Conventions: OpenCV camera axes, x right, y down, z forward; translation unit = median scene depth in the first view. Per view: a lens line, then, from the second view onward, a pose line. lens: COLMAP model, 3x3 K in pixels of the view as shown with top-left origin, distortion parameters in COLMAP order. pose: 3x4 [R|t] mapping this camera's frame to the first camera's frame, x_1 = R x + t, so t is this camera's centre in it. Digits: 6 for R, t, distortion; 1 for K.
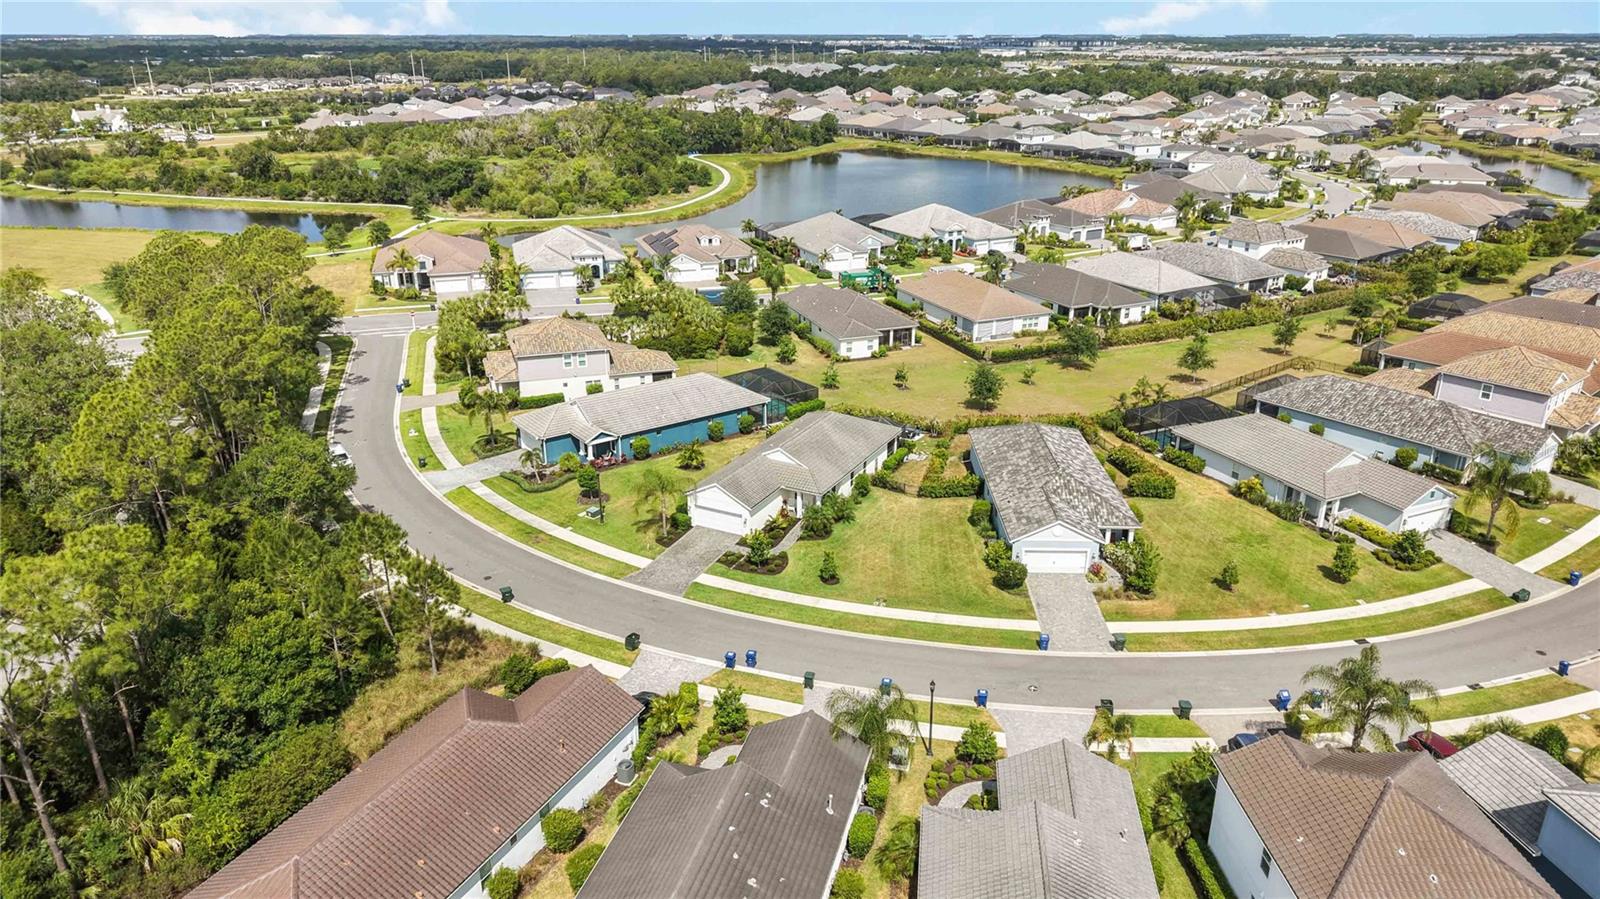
lens RADIAL K [[1065.4, 0, 794.3], [0, 1065.4, 450.1], [0, 0, 1]] dist [0.077435, -0.141780]
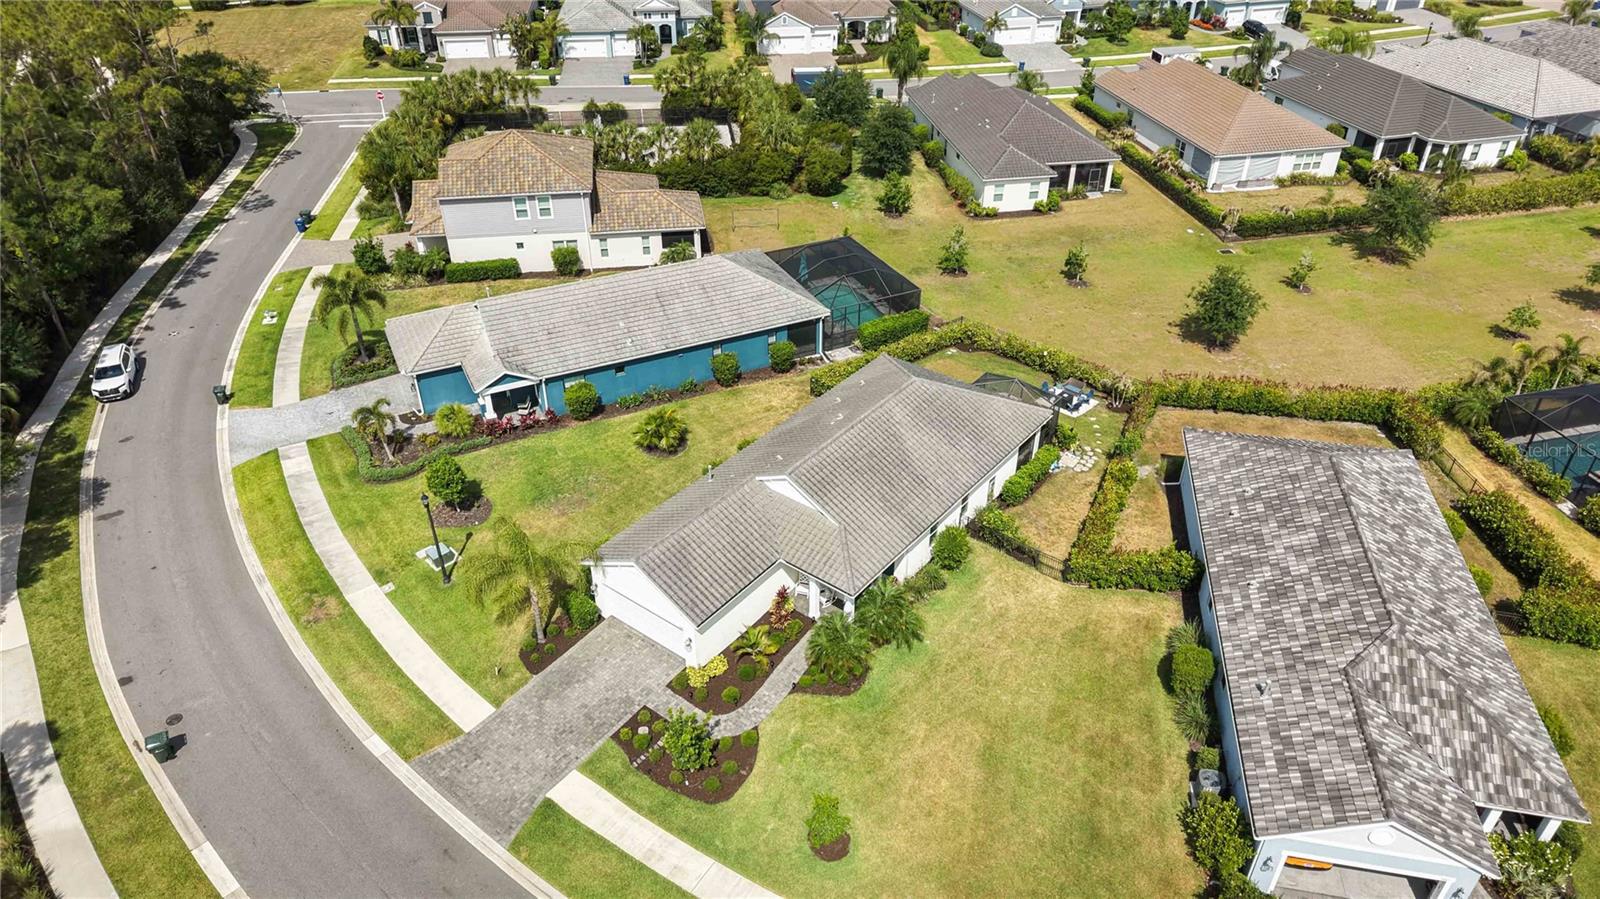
lens RADIAL K [[1066.6, 0, 797.6], [0, 1066.6, 455.6], [0, 0, 1]] dist [0.019409, -0.018529]
pose [[0.984426, 0.100000, -0.144589, 0.039463], [-0.064578, 0.970655, 0.231642, -0.080723], [0.163510, -0.218697, 0.961996, 0.333524]]
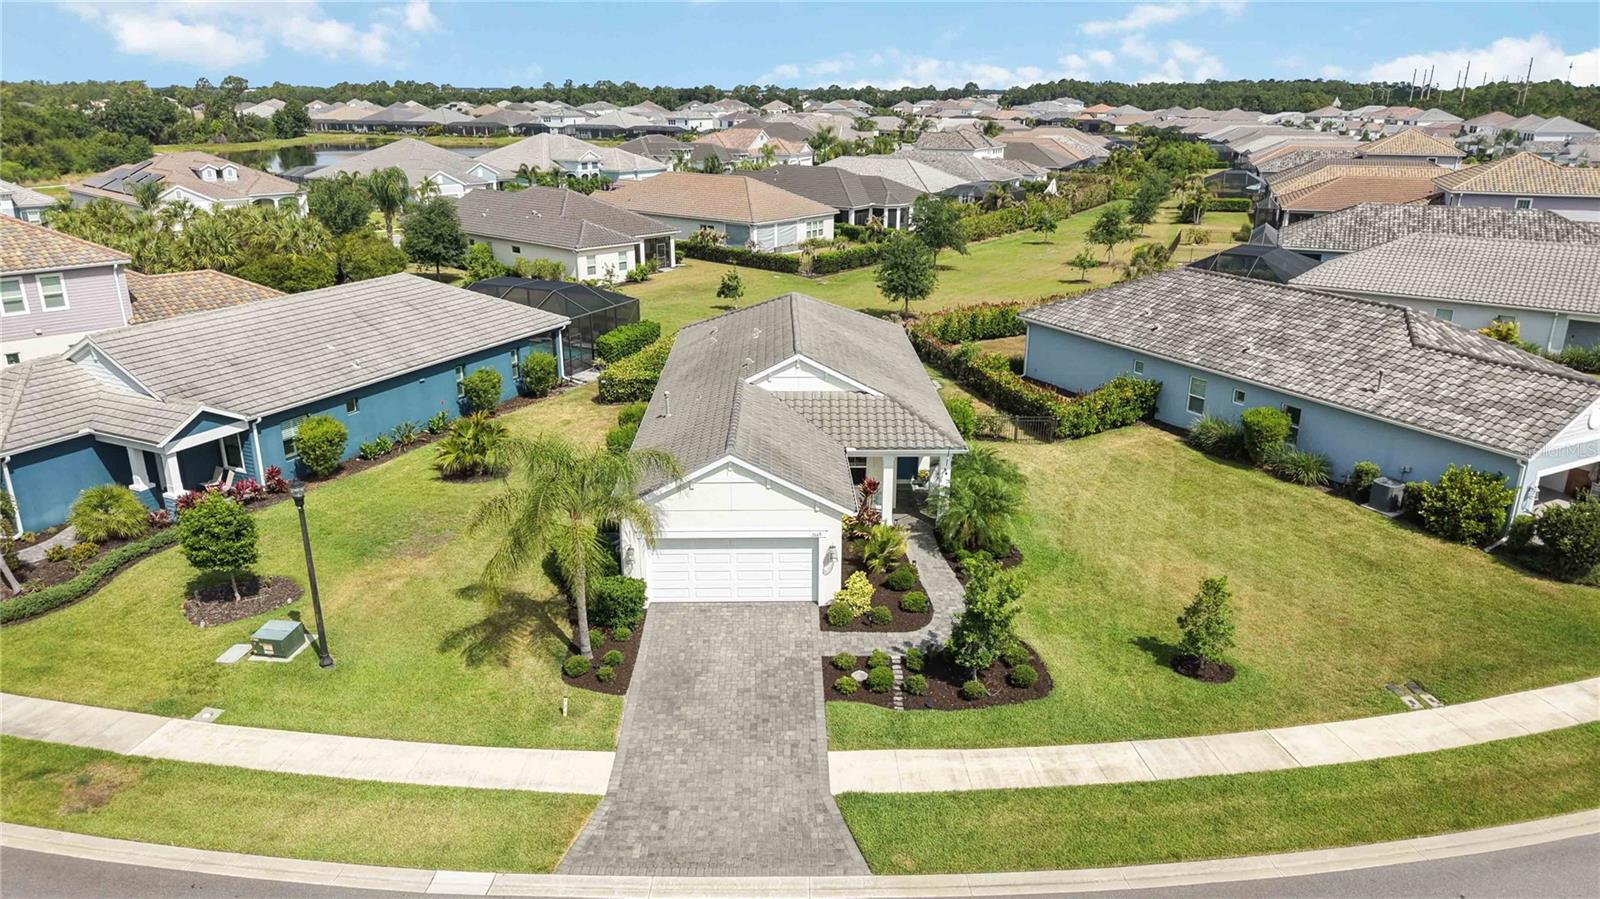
lens RADIAL K [[1066.6, 0, 797.6], [0, 1066.6, 455.6], [0, 0, 1]] dist [0.019409, -0.018529]
pose [[0.876490, -0.152001, 0.456794, -0.121174], [0.170602, 0.985340, 0.000529, 0.020828], [-0.450178, 0.077466, 0.889572, 0.426826]]
